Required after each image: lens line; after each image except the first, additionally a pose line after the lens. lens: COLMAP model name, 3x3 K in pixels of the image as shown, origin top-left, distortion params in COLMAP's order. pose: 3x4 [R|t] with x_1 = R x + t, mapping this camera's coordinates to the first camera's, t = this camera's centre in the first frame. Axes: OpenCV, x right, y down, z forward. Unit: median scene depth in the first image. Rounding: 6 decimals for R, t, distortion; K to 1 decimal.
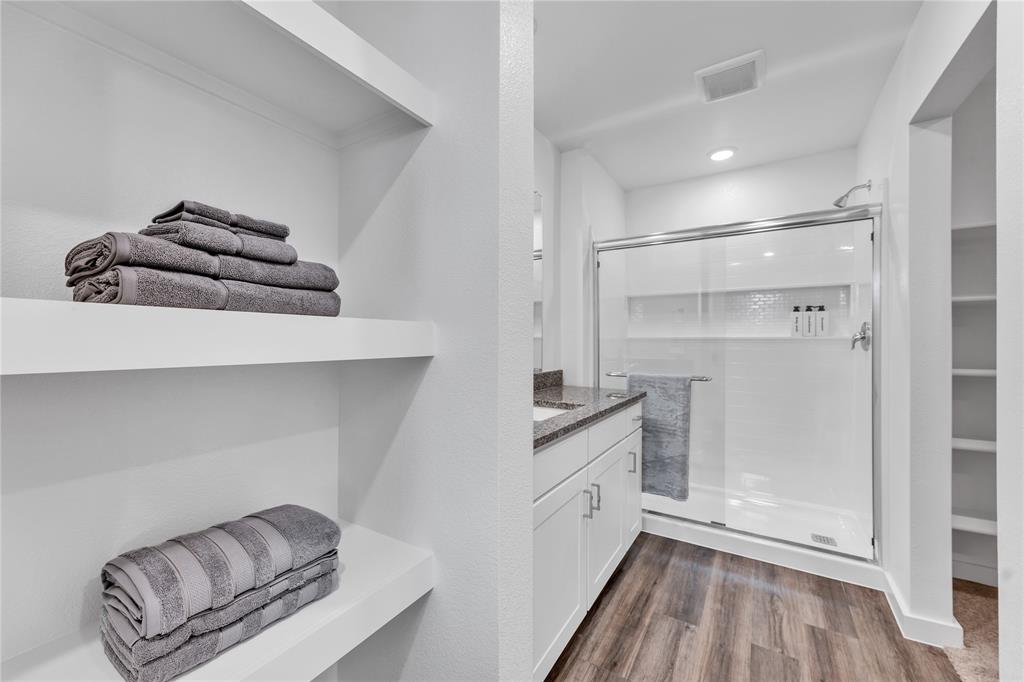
lens RADIAL K [[397.5, 0, 520.6], [0, 397.5, 337.7], [0, 0, 1]] dist [-0.000175, 0.000212]
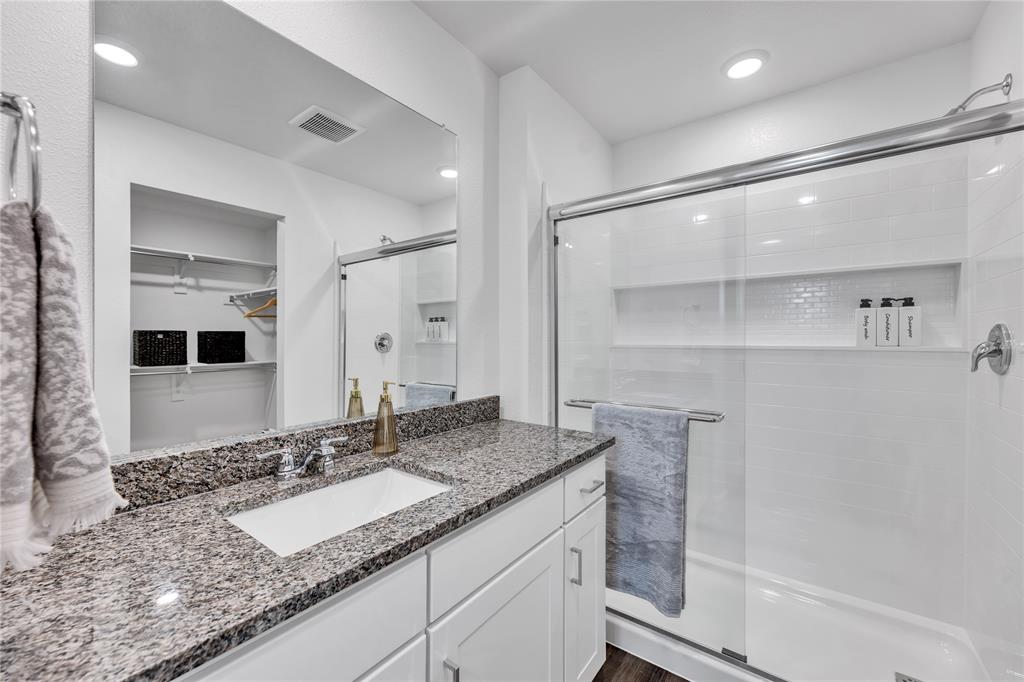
lens RADIAL K [[397.5, 0, 528.6], [0, 397.5, 335.4], [0, 0, 1]] dist [-0.000175, 0.000212]
pose [[0.996398, -0.002269, -0.084772, 0.223676], [0.002111, 0.999996, -0.001962, -0.022821], [0.084776, 0.001776, 0.996398, 0.346409]]
